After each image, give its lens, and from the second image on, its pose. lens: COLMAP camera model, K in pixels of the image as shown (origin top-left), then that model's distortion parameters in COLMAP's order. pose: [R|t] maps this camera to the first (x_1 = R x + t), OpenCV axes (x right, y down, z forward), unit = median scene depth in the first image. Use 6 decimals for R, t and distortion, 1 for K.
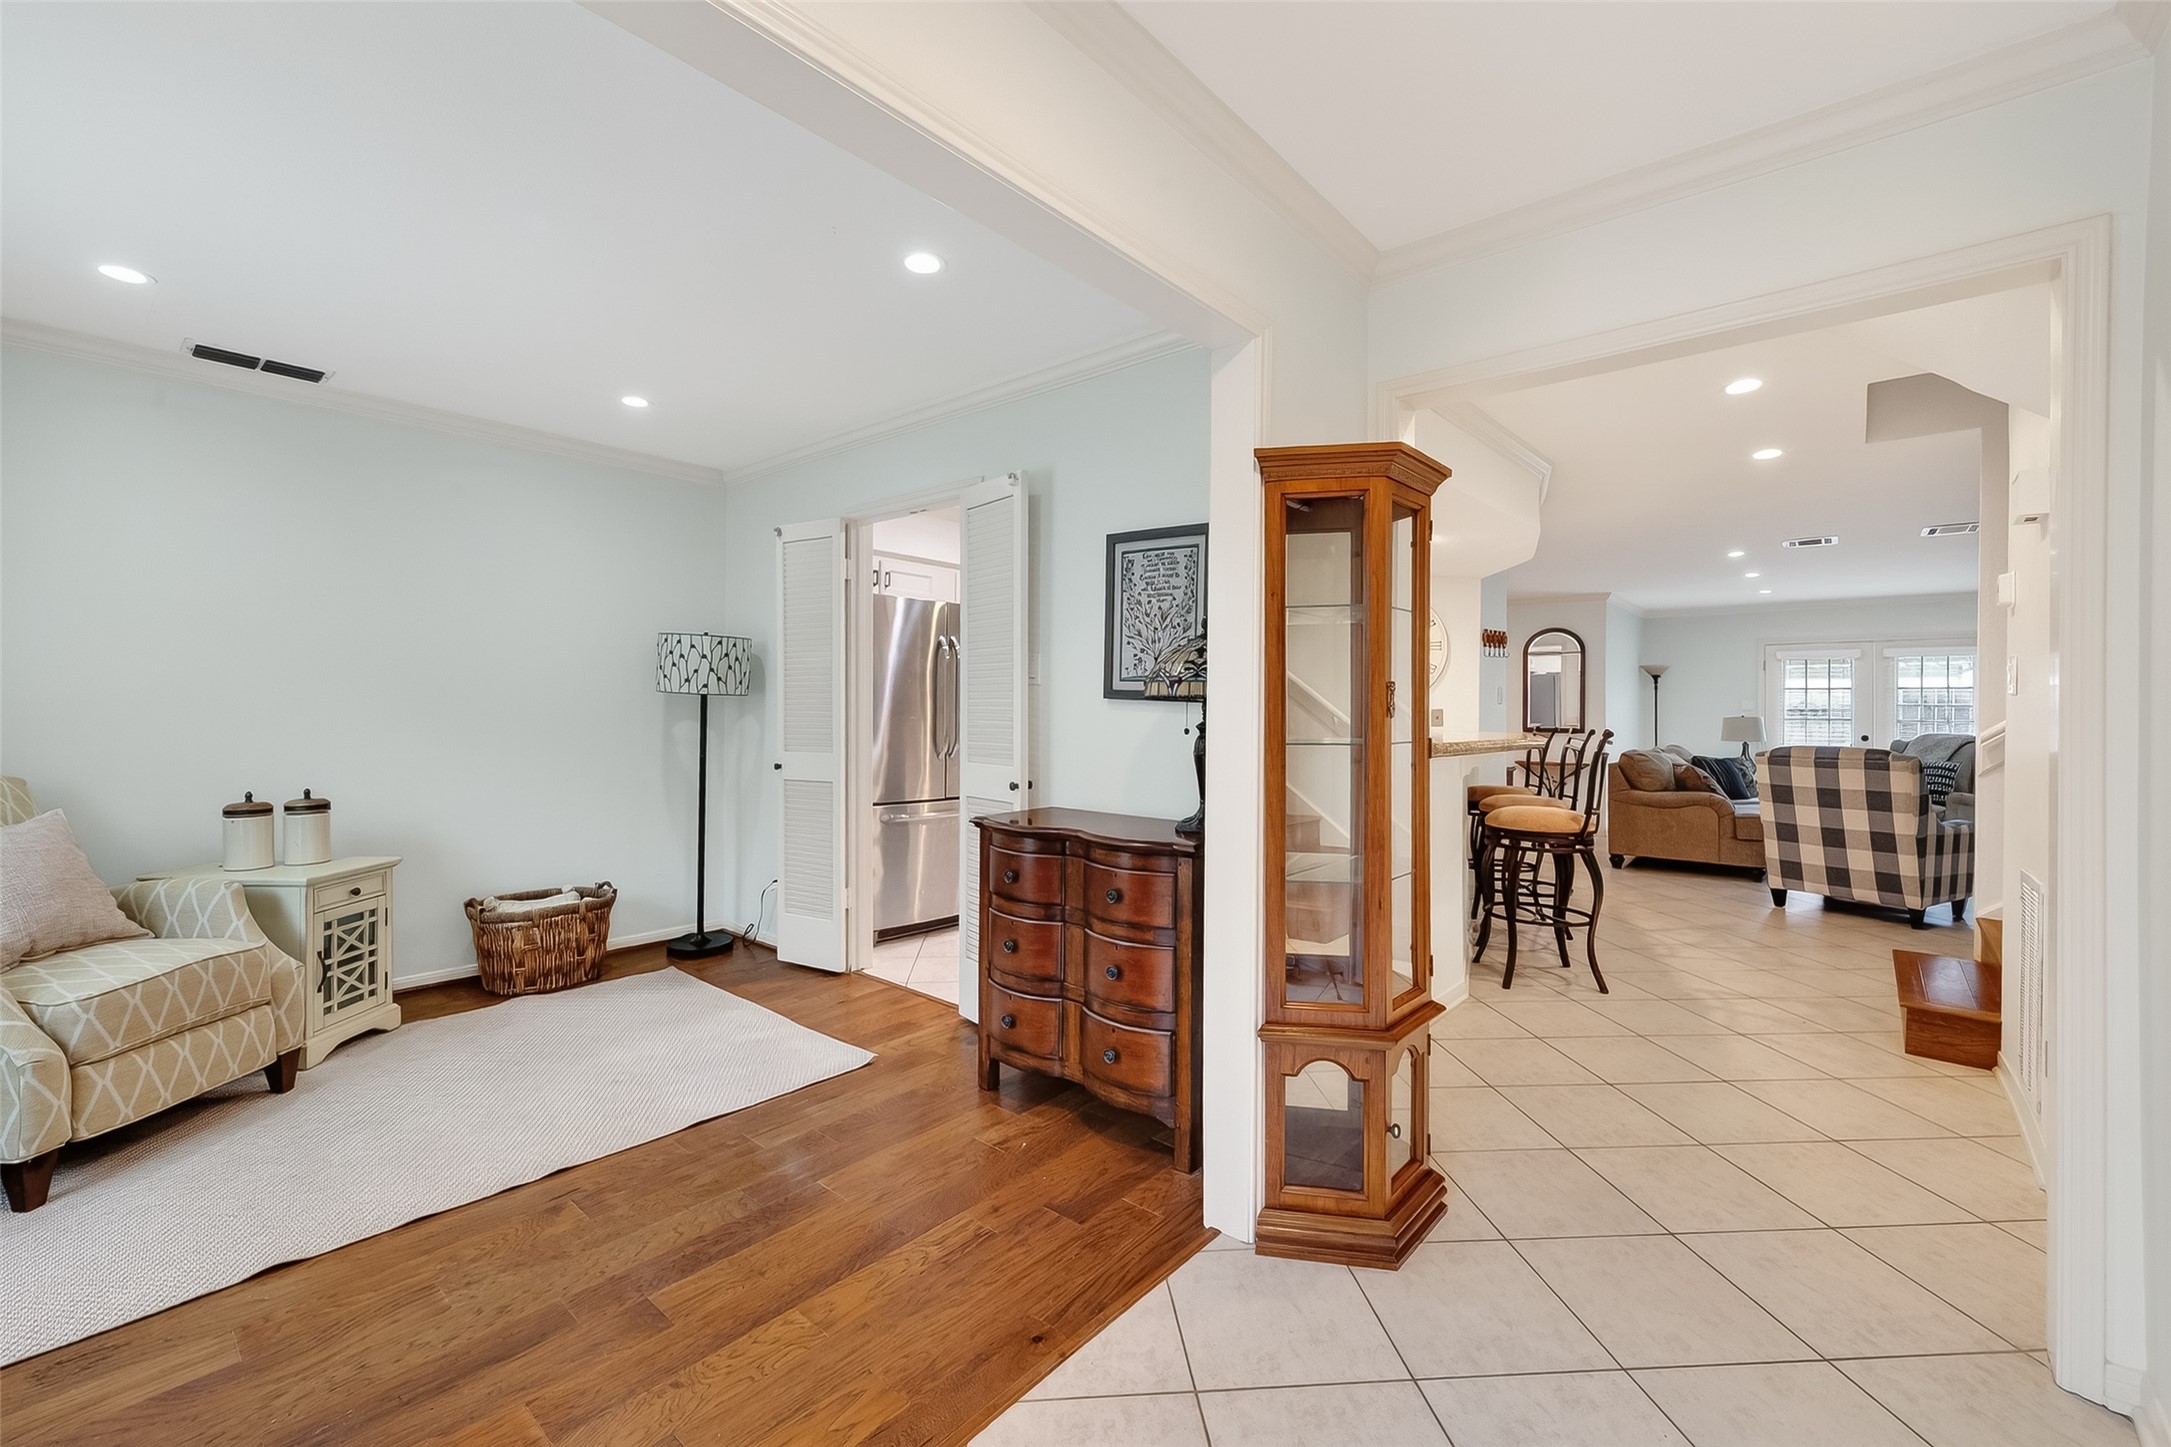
lens RADIAL K [[895.0, 0, 1086.8], [0, 895.0, 714.3], [0, 0, 1]] dist [0.000168, 0.000144]
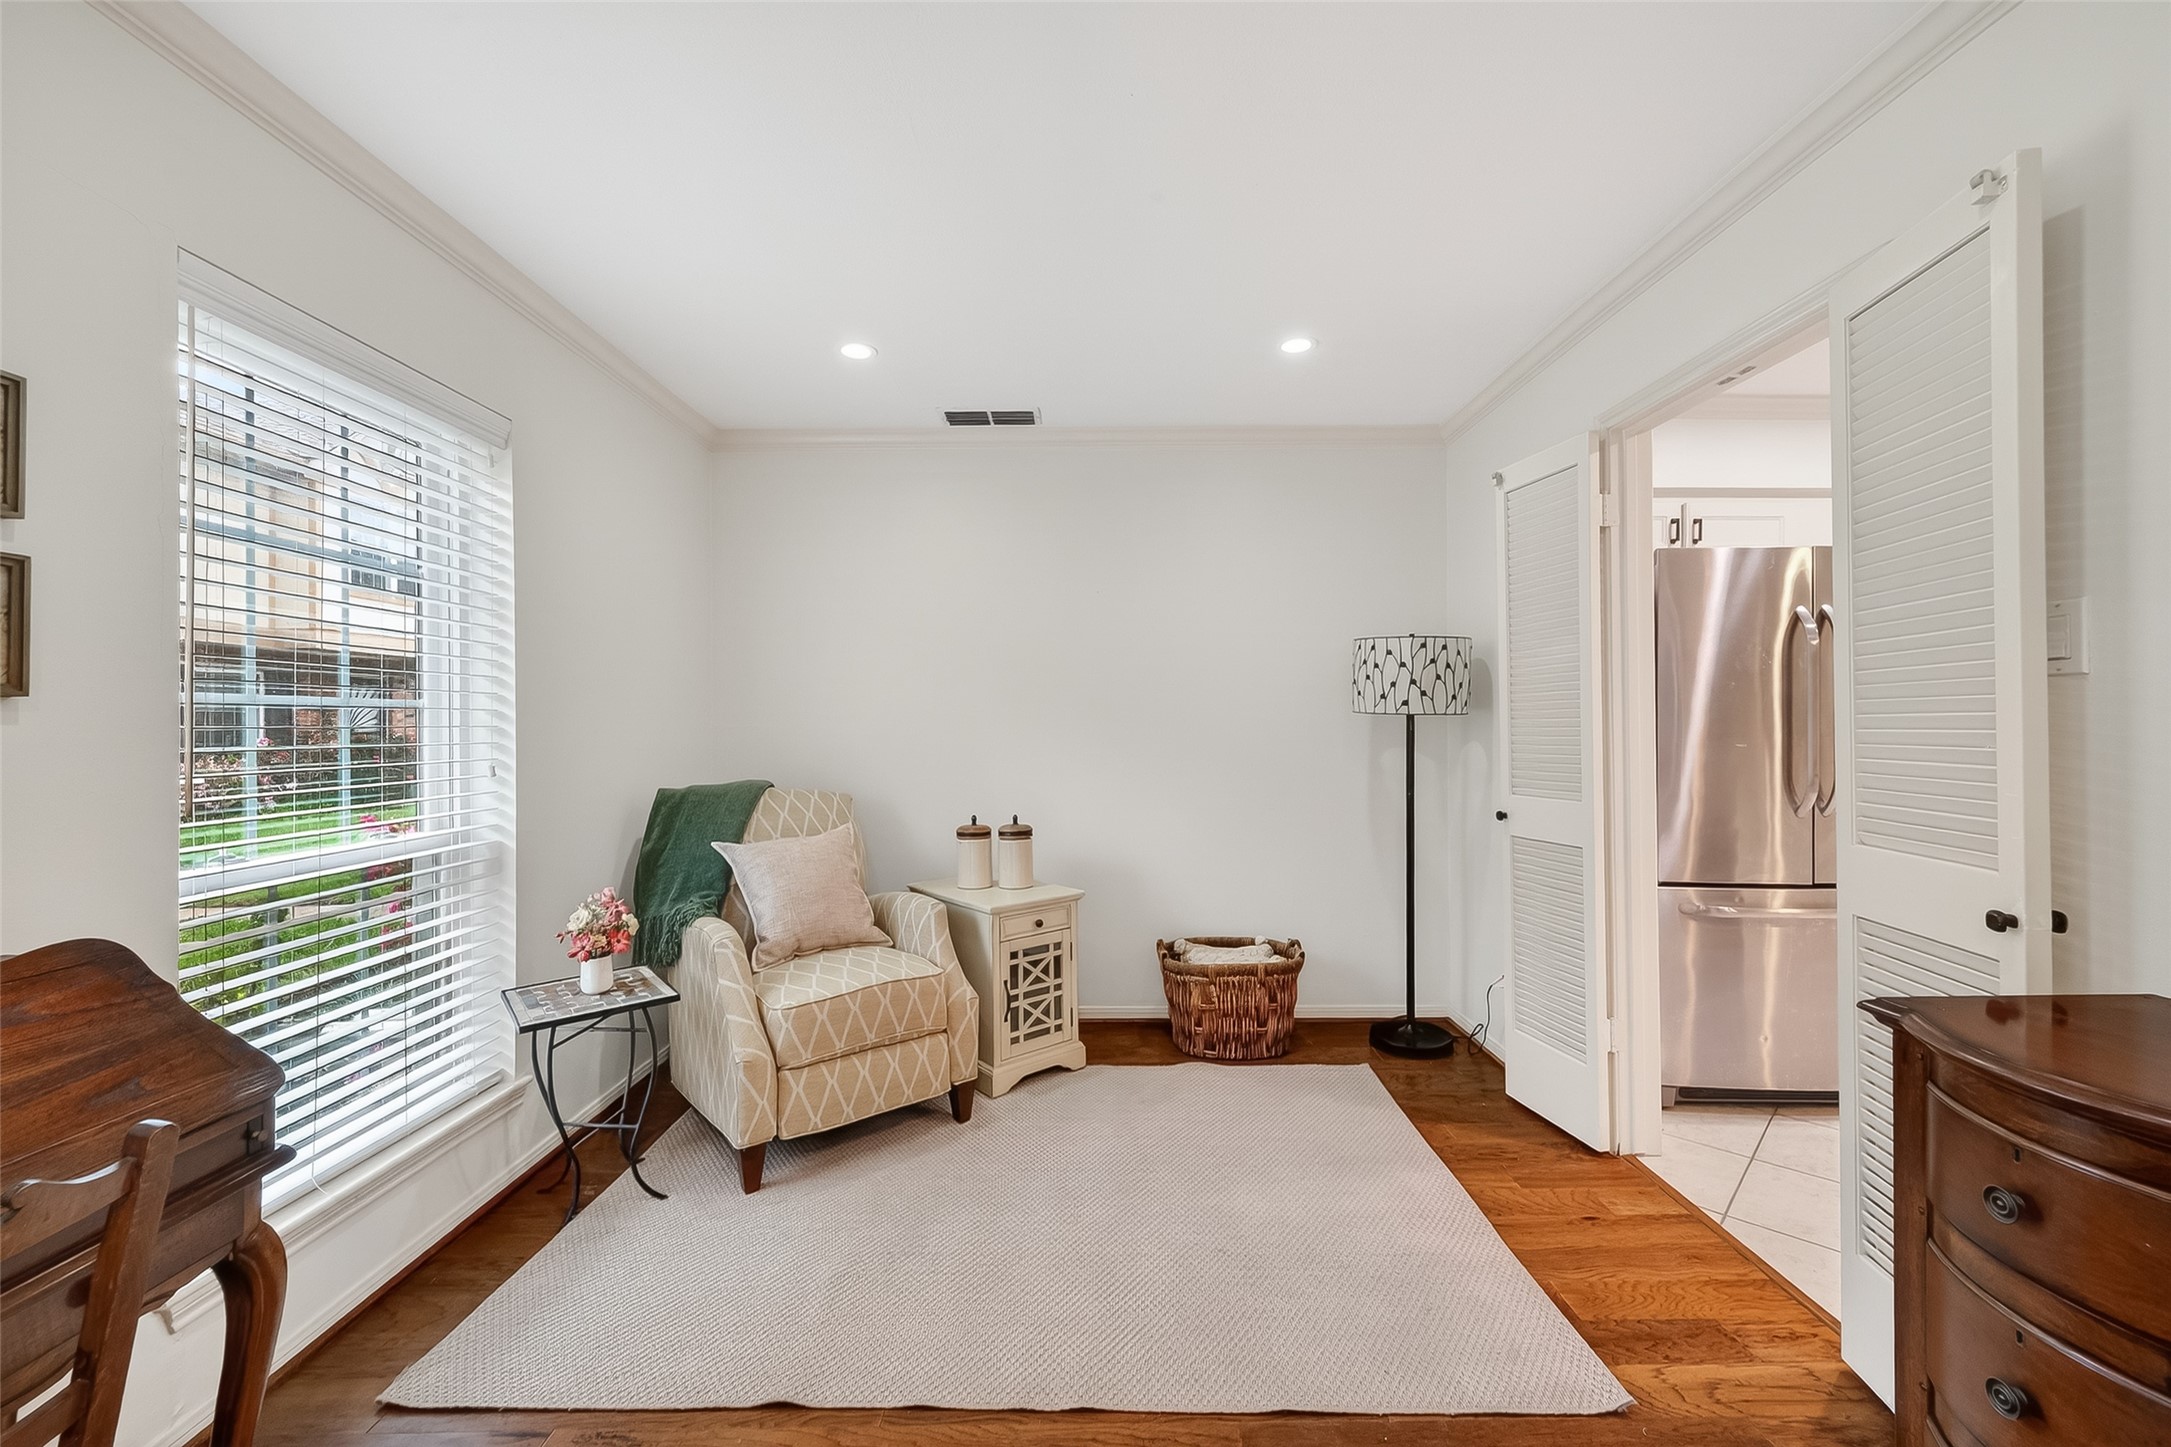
lens RADIAL K [[875.5, 0, 1092.4], [0, 875.5, 726.6], [0, 0, 1]] dist [-0.000025, -0.000140]
pose [[0.652135, -0.010542, -0.758030, -0.046664], [0.005776, 0.999943, -0.008938, -0.008774], [0.758081, 0.001450, 0.652159, 0.405299]]
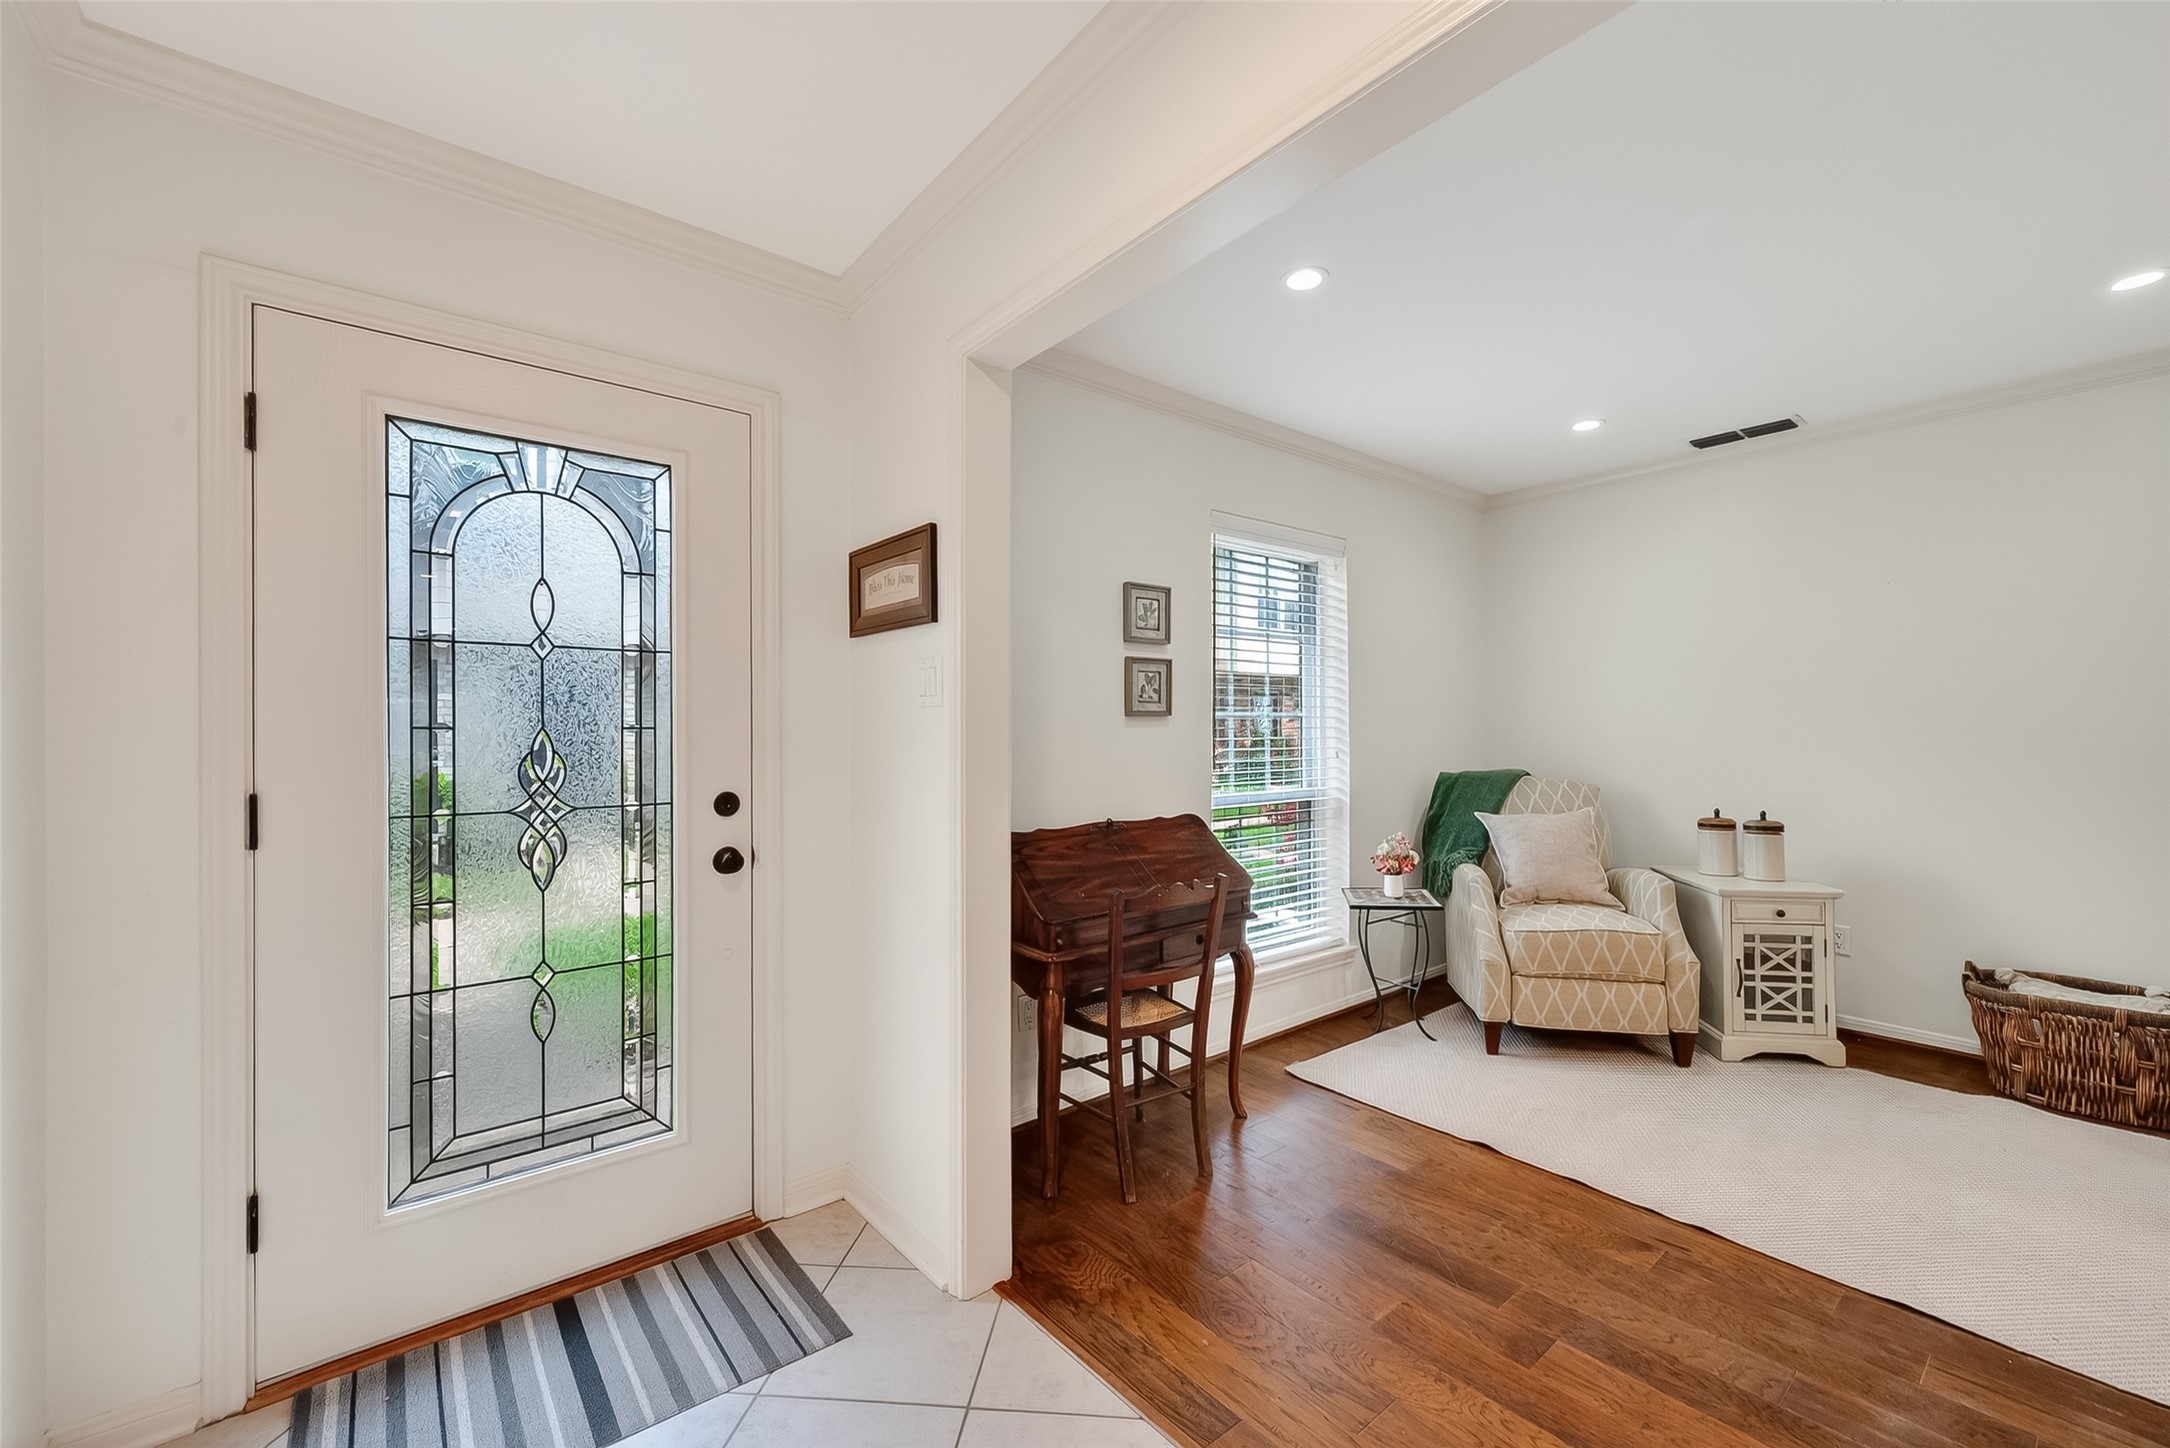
lens RADIAL K [[875.1, 0, 1091.9], [0, 875.1, 727.1], [0, 0, 1]] dist [-0.000025, -0.000140]
pose [[-0.176846, -0.013341, -0.984148, 0.314427], [-0.001528, 0.999911, -0.013280, -0.002793], [0.984237, -0.000845, -0.176851, 0.383569]]
